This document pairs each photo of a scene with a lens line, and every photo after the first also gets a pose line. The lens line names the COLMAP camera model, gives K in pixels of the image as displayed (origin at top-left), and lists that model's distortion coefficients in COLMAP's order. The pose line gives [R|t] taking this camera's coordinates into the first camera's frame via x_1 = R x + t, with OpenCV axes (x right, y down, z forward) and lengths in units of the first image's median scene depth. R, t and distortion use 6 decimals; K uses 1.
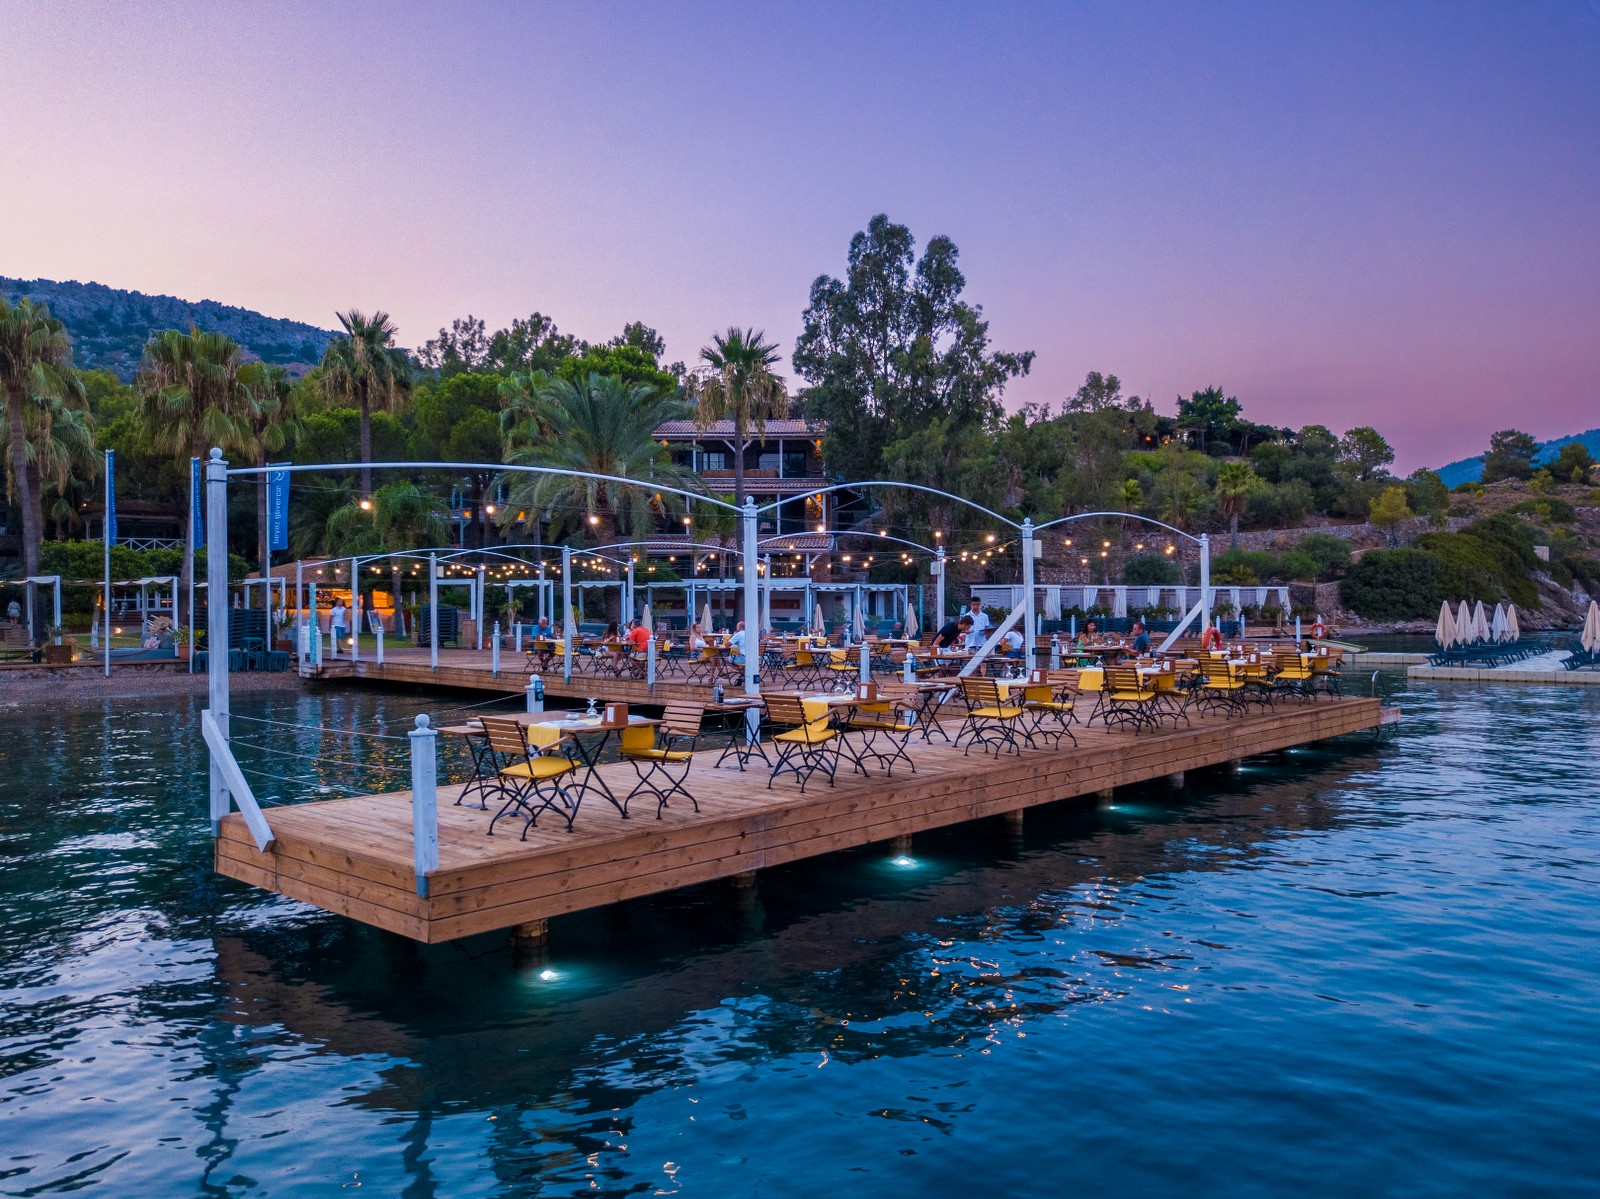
lens RADIAL K [[1252.1, 0, 793.5], [0, 1252.1, 604.9], [0, 0, 1]] dist [0.005110, -0.003913]
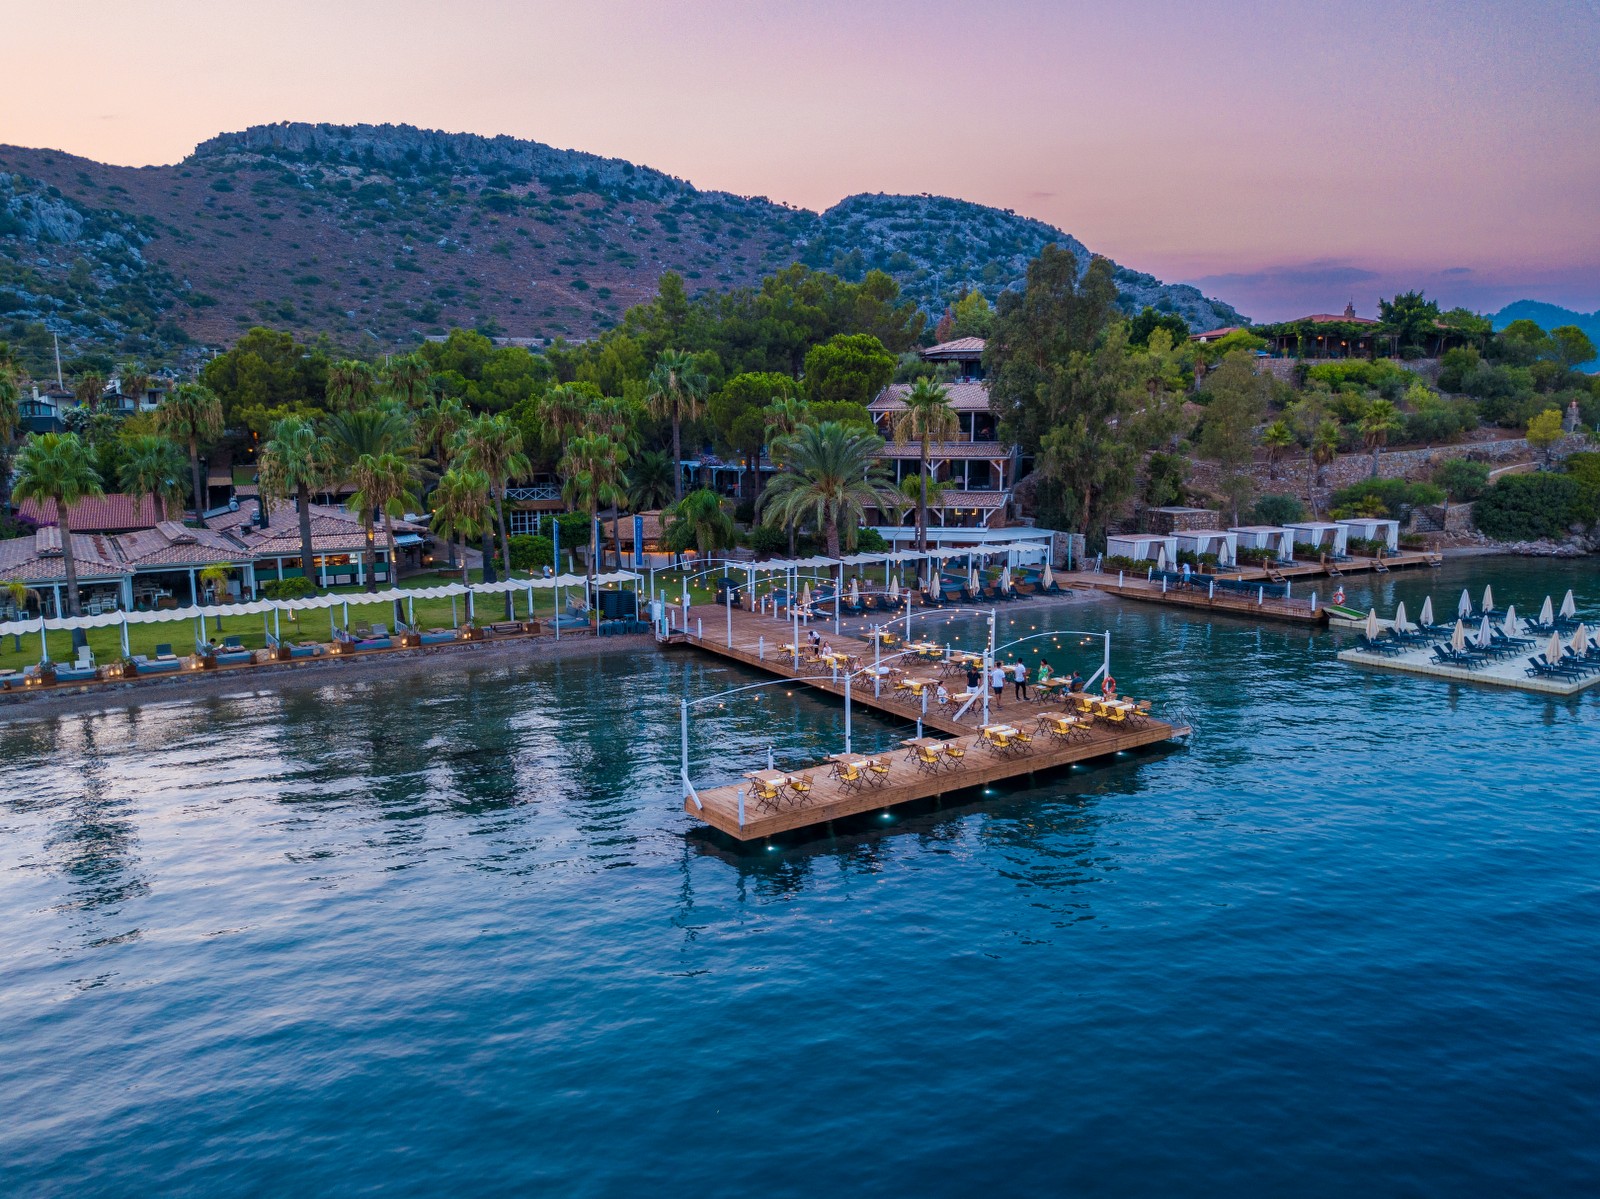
lens RADIAL K [[1252.1, 0, 793.5], [0, 1252.1, 604.9], [0, 0, 1]] dist [0.005110, -0.003913]
pose [[0.977602, 0.032907, -0.207874, 0.048107], [-0.000220, 0.987861, 0.155343, -0.076985], [0.210463, -0.151817, 0.965742, -0.193122]]
